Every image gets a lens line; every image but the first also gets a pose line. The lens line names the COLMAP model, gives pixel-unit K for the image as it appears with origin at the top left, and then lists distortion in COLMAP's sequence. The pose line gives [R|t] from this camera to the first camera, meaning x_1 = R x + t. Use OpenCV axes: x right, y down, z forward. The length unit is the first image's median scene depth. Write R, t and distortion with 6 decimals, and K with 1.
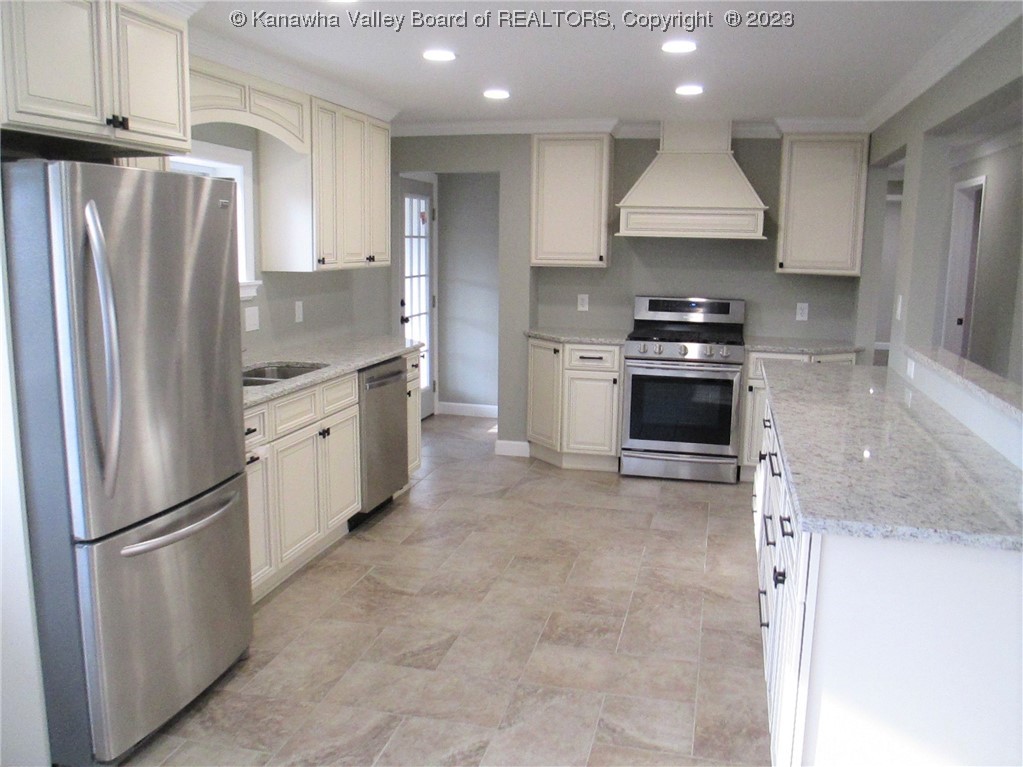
lens RADIAL K [[854.0, 0, 511.5], [0, 854.0, 383.5], [0, 0, 1]] dist [-0.060688, 0.001691]
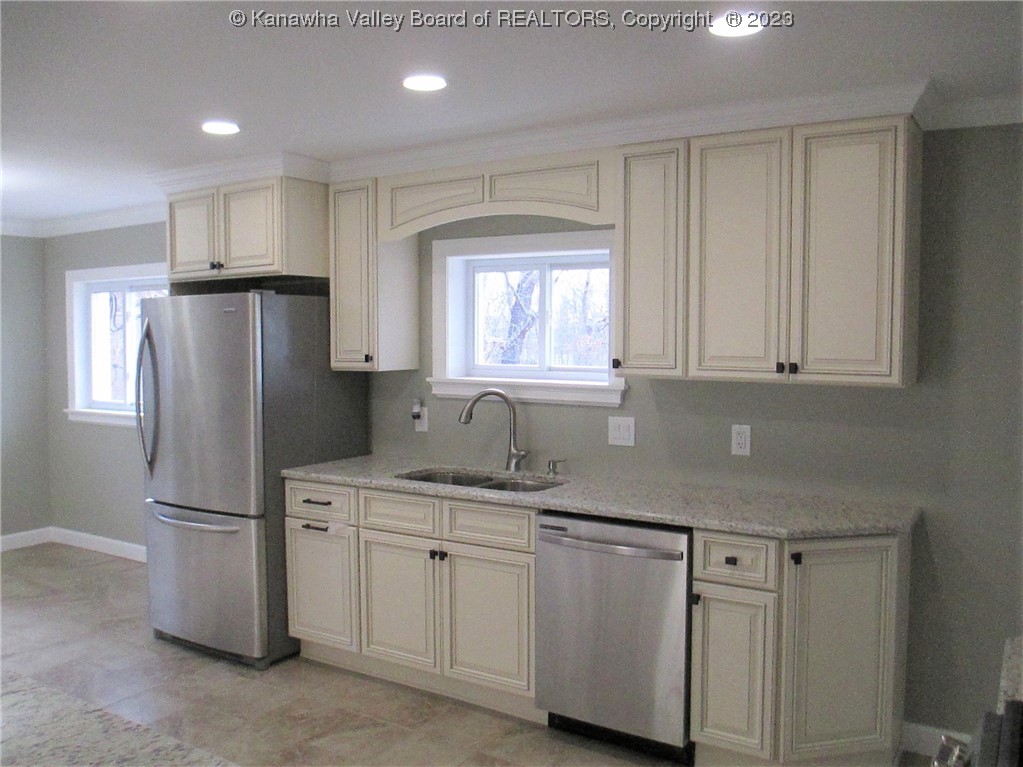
lens RADIAL K [[854.0, 0, 511.5], [0, 854.0, 383.5], [0, 0, 1]] dist [-0.060688, 0.001691]
pose [[-0.311529, 0.034796, -0.949599, 0.570567], [-0.162839, 0.982592, 0.089427, -0.200614], [0.936180, 0.182491, -0.300440, 1.284005]]
